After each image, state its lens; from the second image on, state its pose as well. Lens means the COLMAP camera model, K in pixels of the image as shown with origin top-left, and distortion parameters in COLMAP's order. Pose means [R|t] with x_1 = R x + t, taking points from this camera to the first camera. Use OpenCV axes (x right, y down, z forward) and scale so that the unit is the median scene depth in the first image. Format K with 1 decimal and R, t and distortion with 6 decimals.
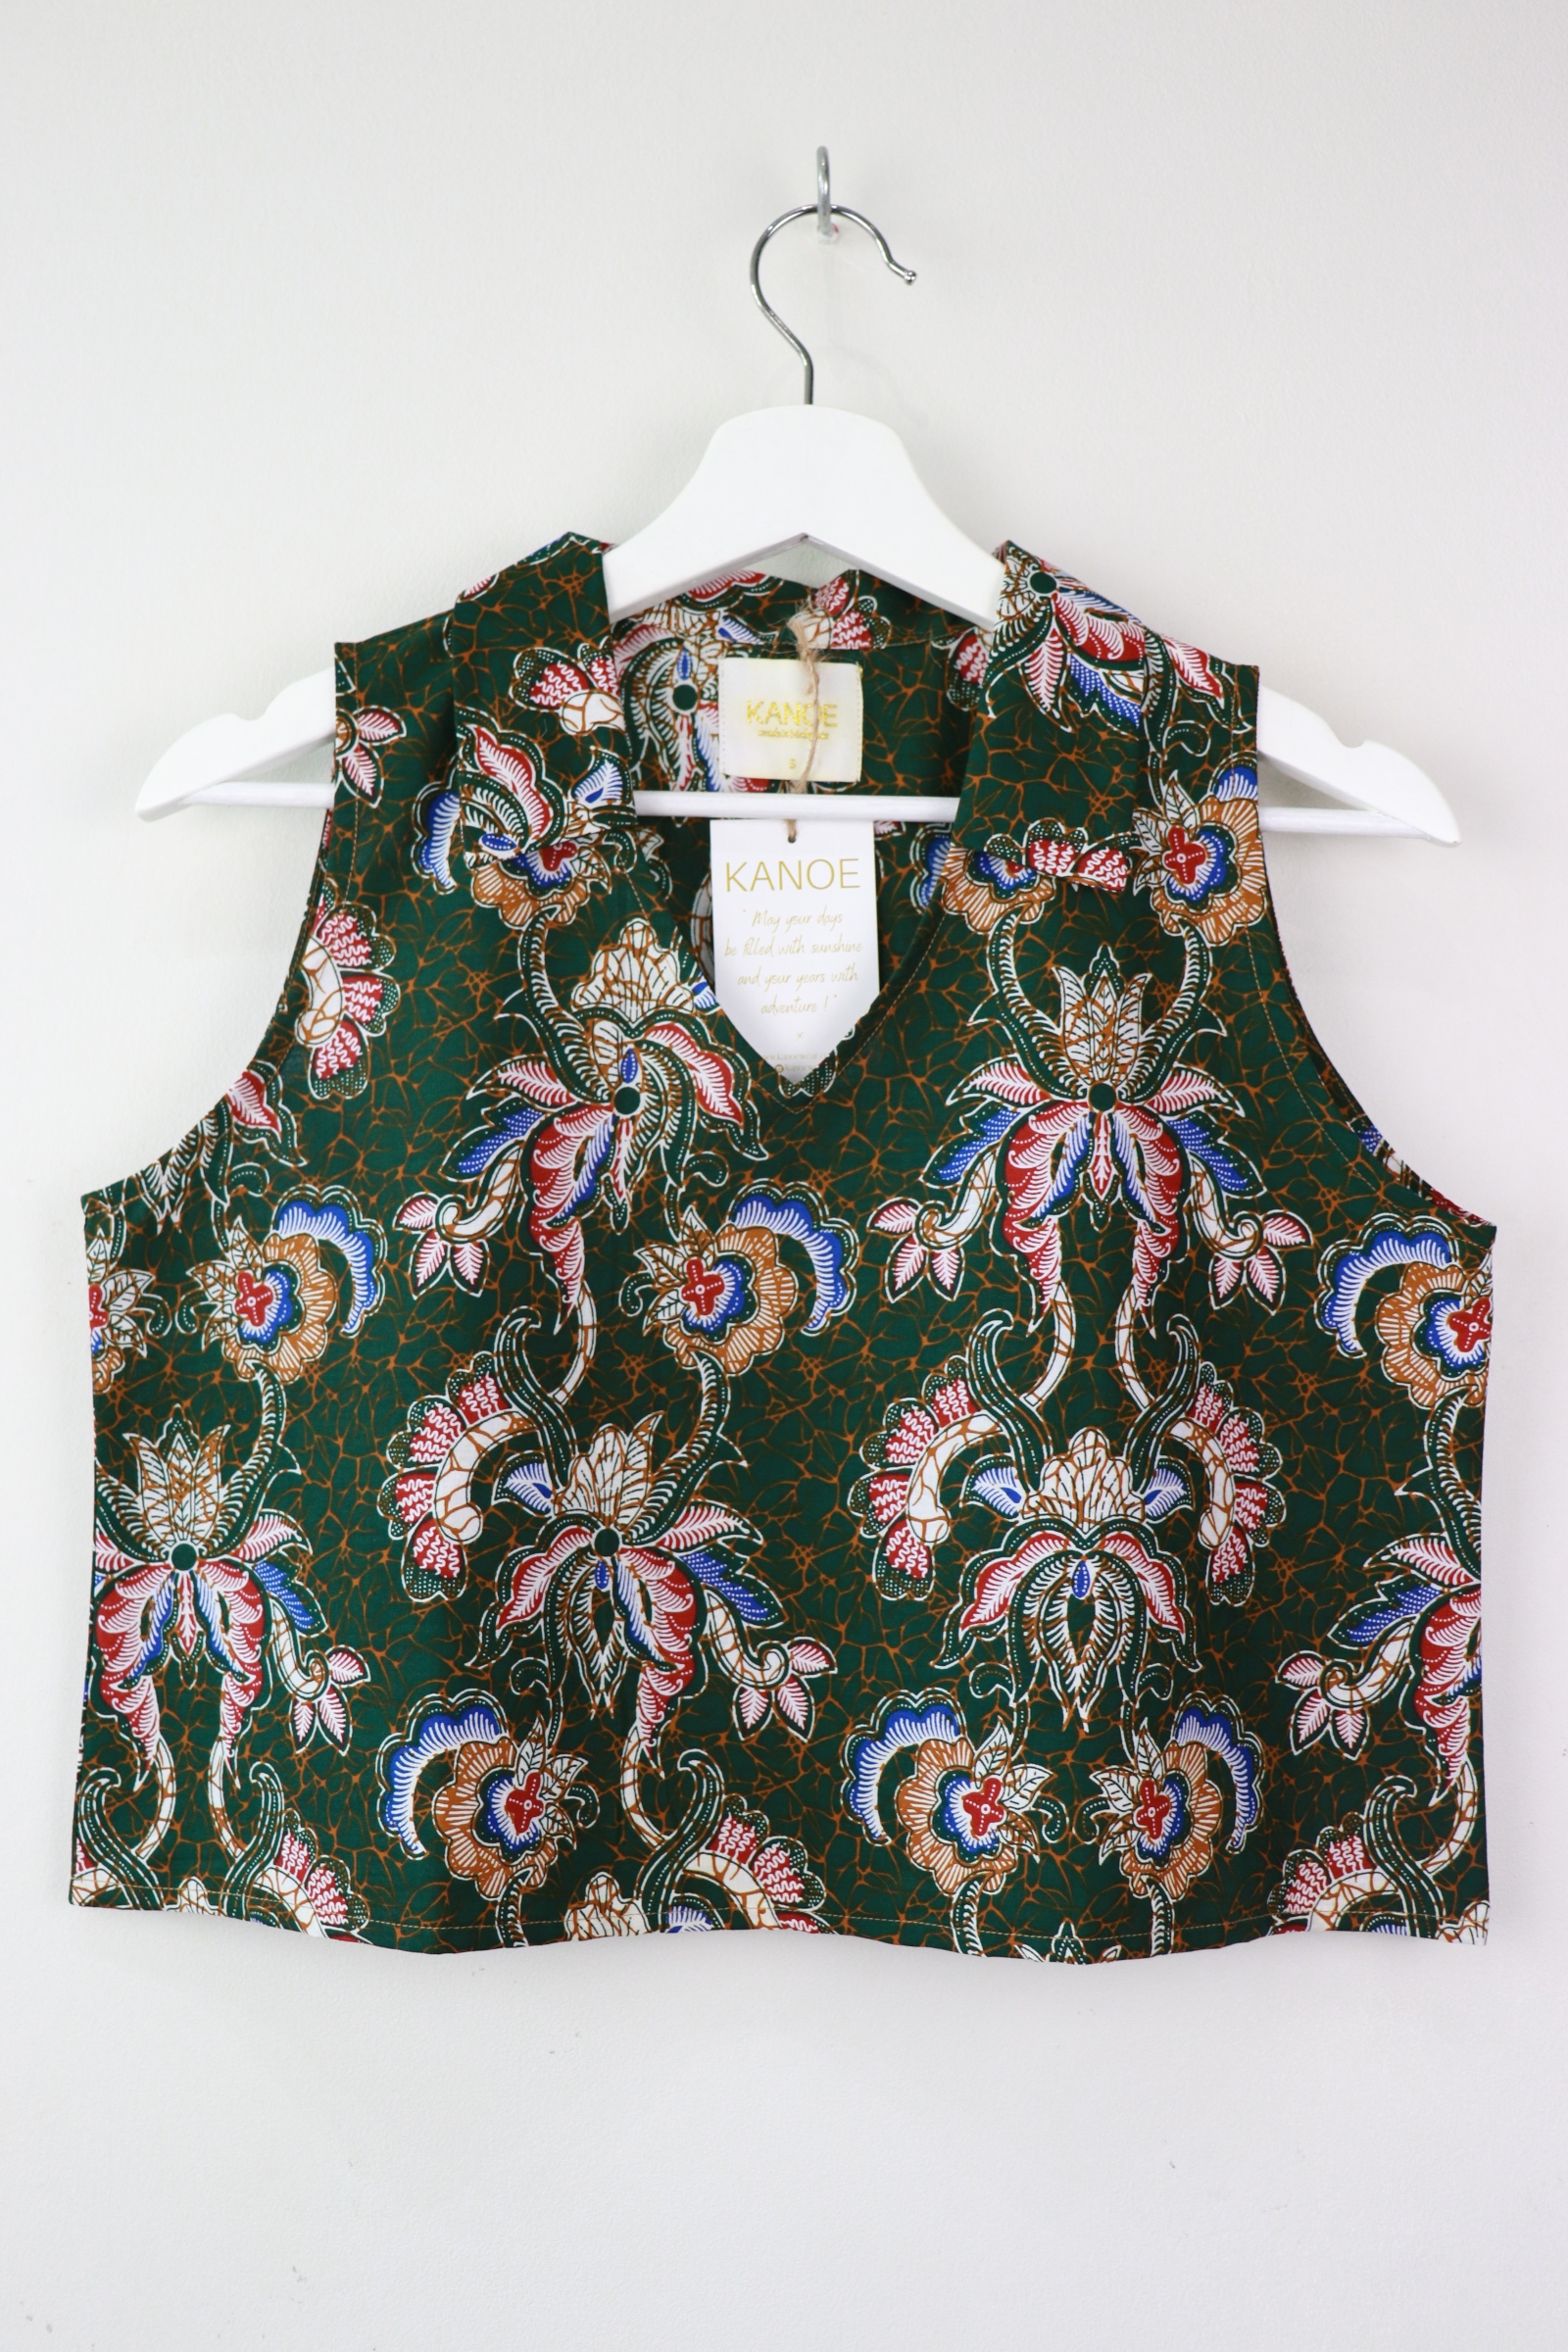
lens RADIAL K [[2235.7, 0, 789.6], [0, 2235.7, 1147.5], [0, 0, 1]] dist [-0.128260, 0.159876]
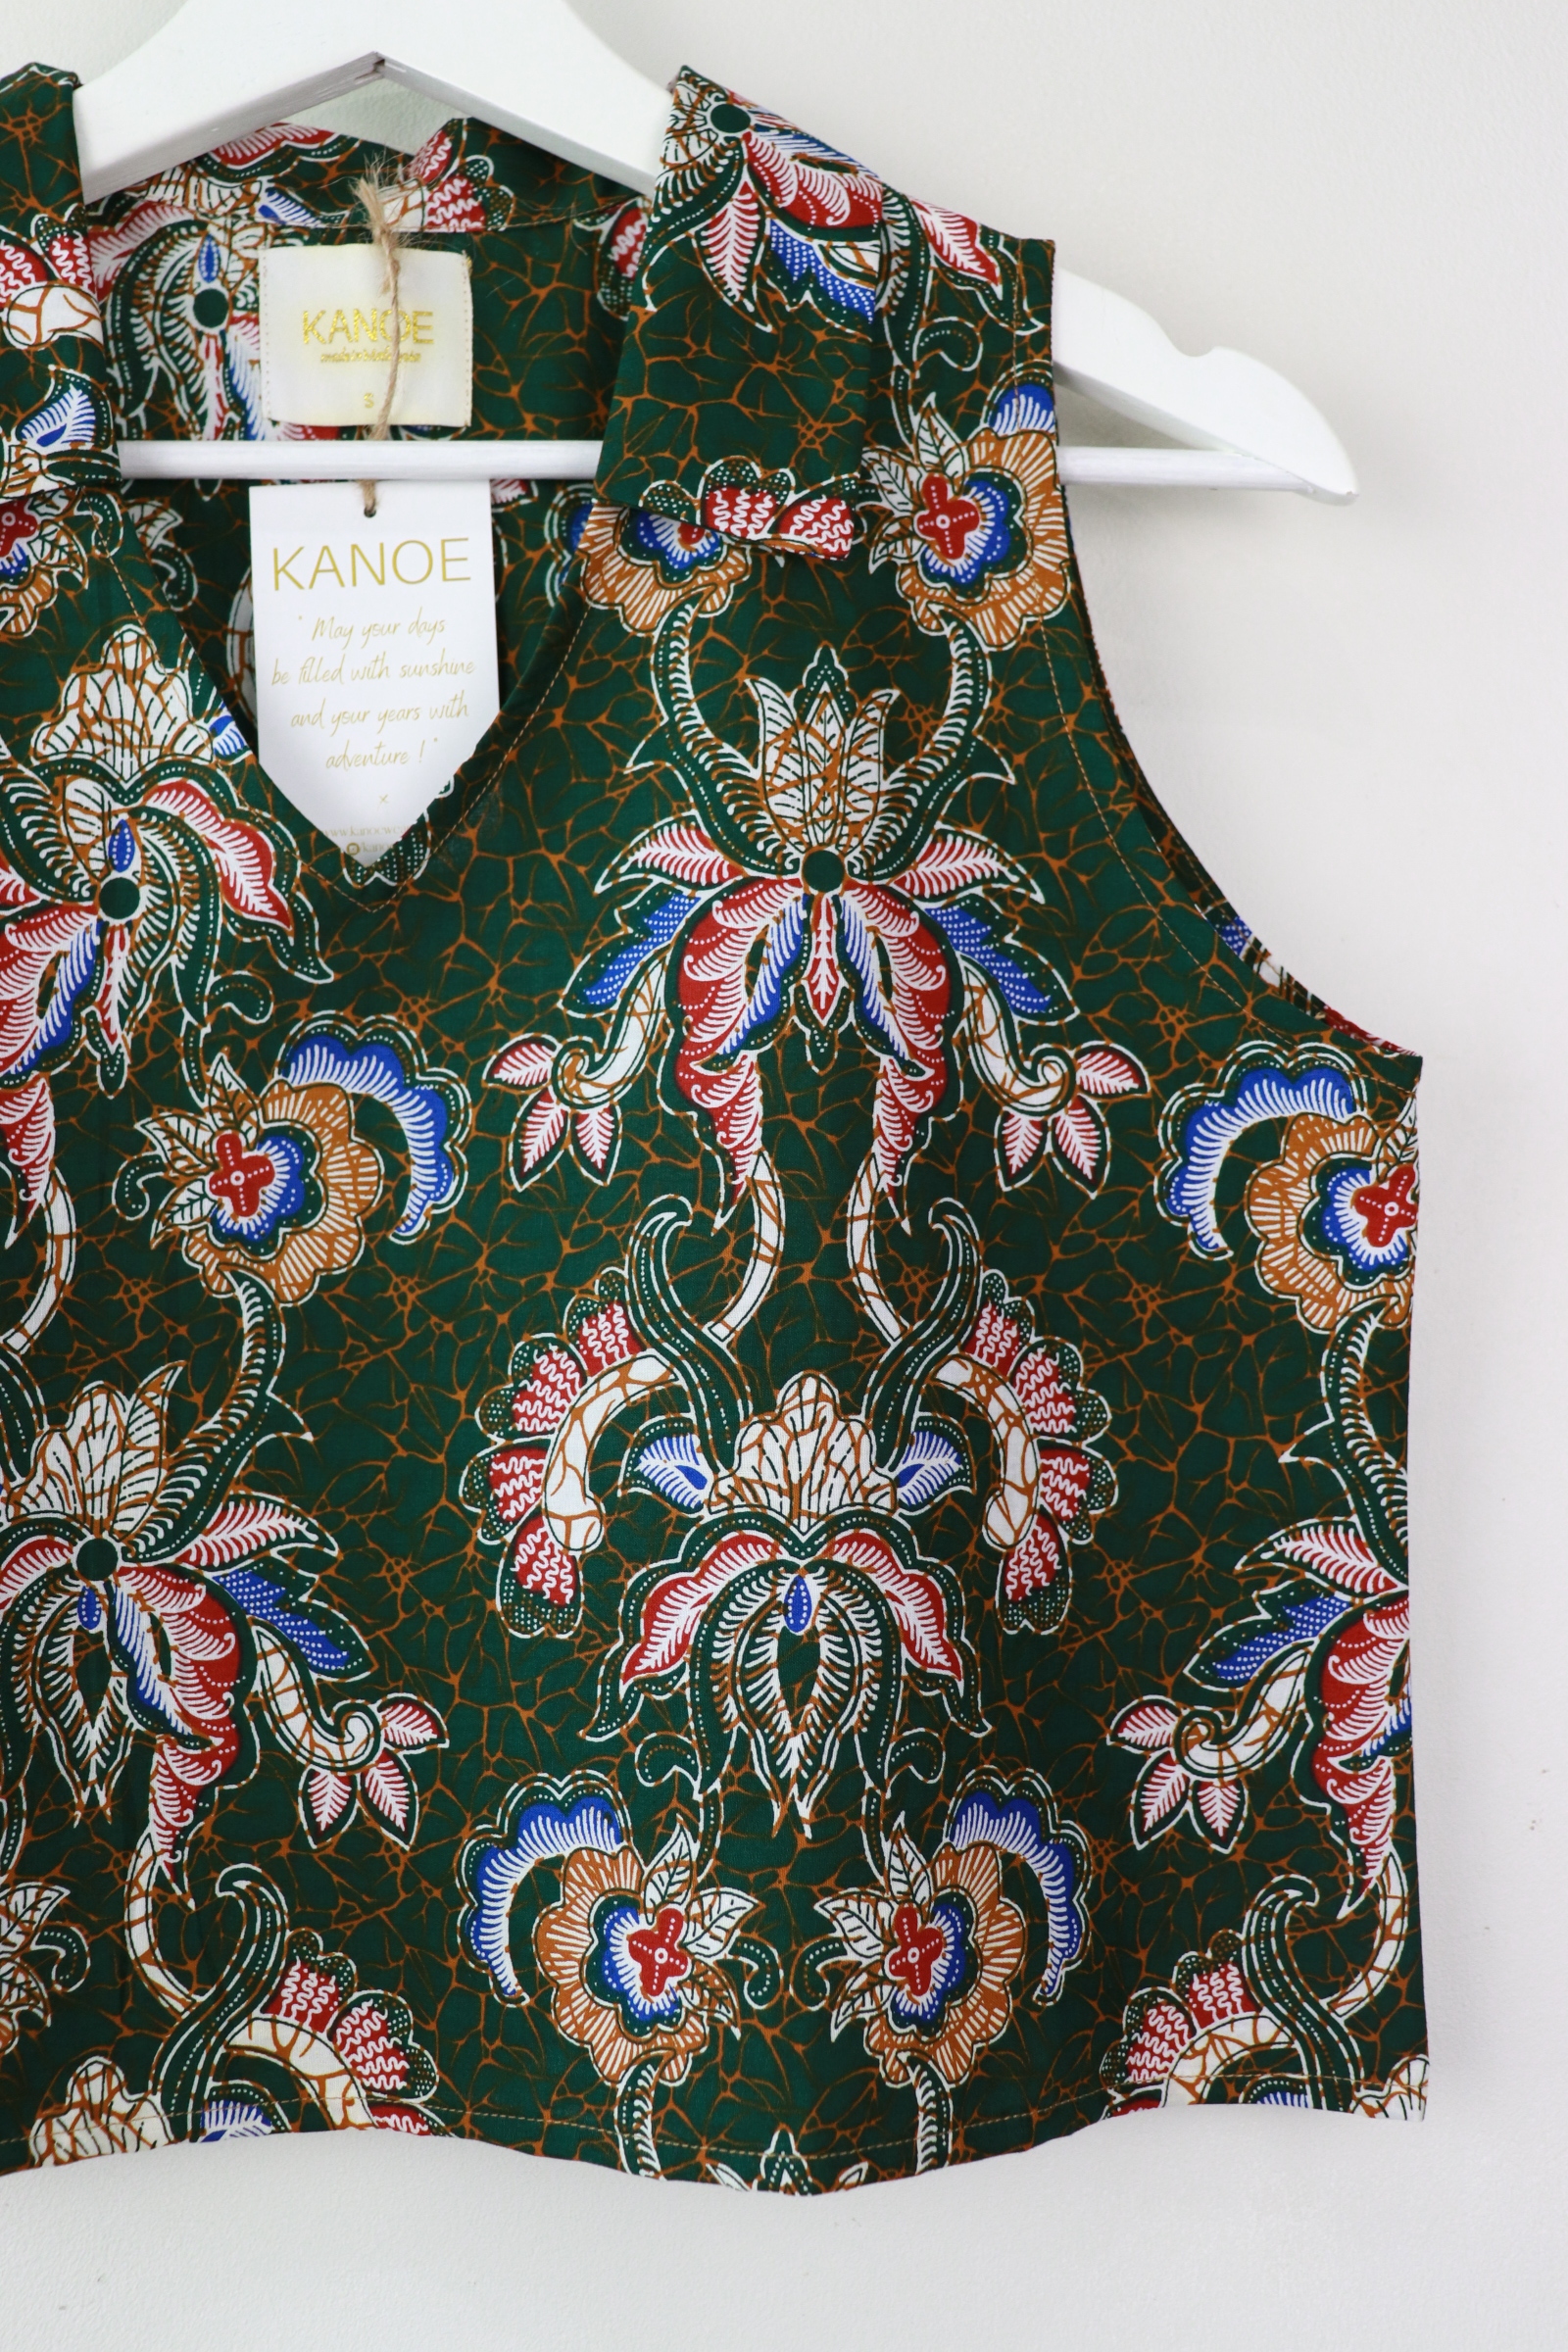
lens RADIAL K [[2235.7, 0, 789.6], [0, 2235.7, 1147.5], [0, 0, 1]] dist [-0.128260, 0.159876]
pose [[0.999242, -0.021599, 0.032384, 0.105835], [0.020960, 0.999581, 0.019949, 0.045208], [-0.032801, -0.019255, 0.999276, 0.334690]]
